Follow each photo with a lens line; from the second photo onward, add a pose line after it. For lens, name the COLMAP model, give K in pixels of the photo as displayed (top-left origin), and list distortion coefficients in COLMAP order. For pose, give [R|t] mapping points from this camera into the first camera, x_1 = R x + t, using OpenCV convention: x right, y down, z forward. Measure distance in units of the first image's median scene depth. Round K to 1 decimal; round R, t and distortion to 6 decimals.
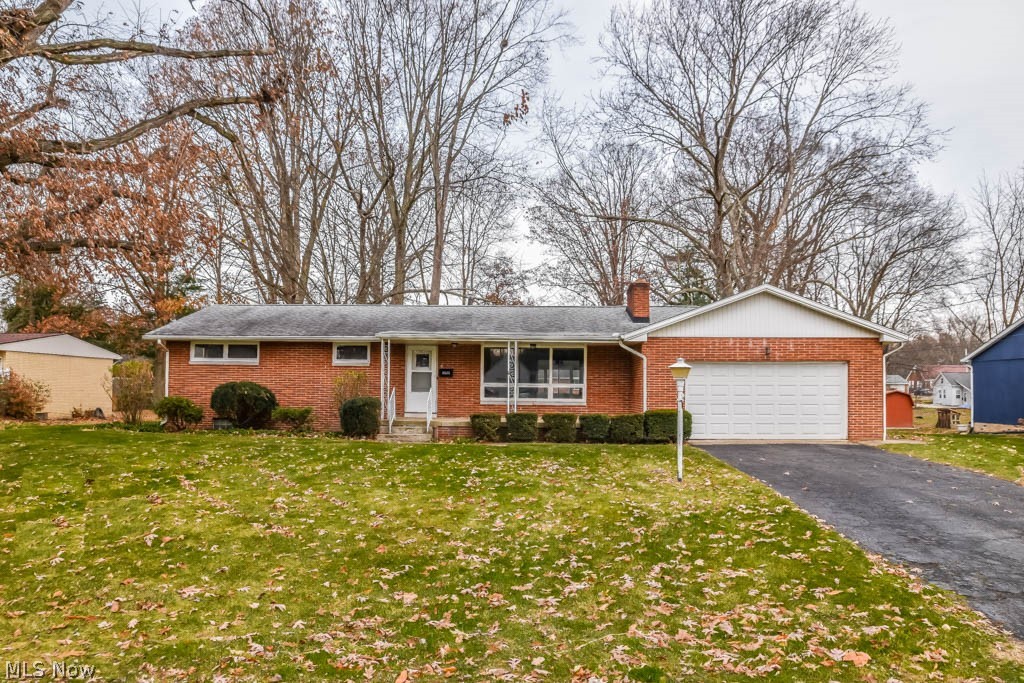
lens RADIAL K [[795.2, 0, 512.0], [0, 795.2, 341.5], [0, 0, 1]] dist [-0.127272, 0.001674]
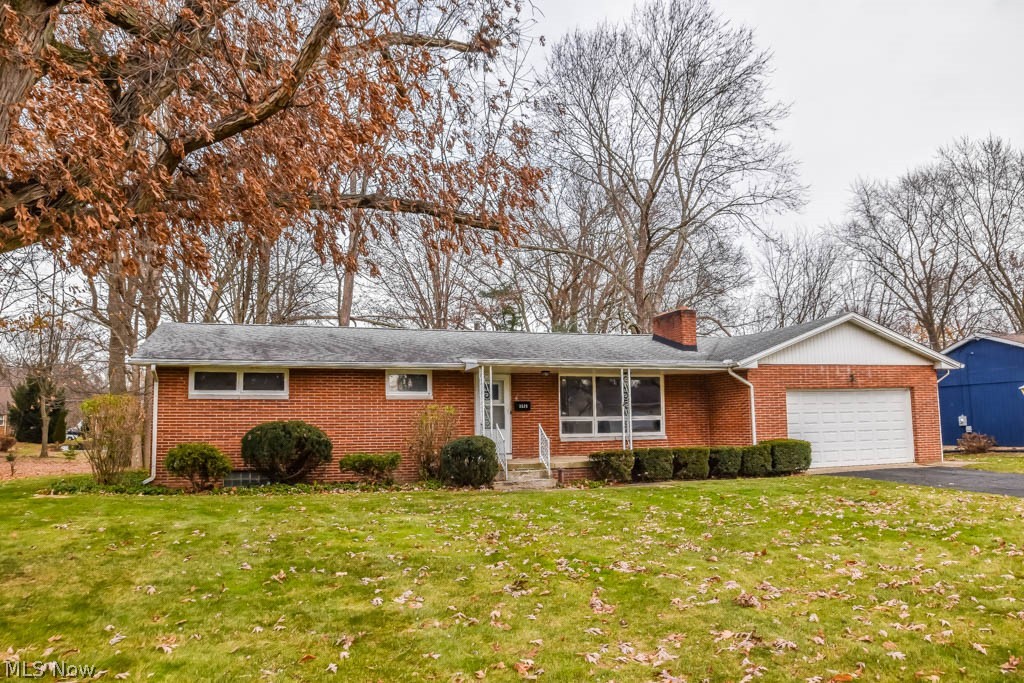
lens RADIAL K [[795.2, 0, 512.0], [0, 795.2, 341.5], [0, 0, 1]] dist [-0.127272, 0.001674]
pose [[0.935248, 0.014150, 0.353712, -0.413659], [0.000295, 0.999169, -0.040753, 0.005276], [-0.353994, 0.038218, 0.934466, 0.210153]]
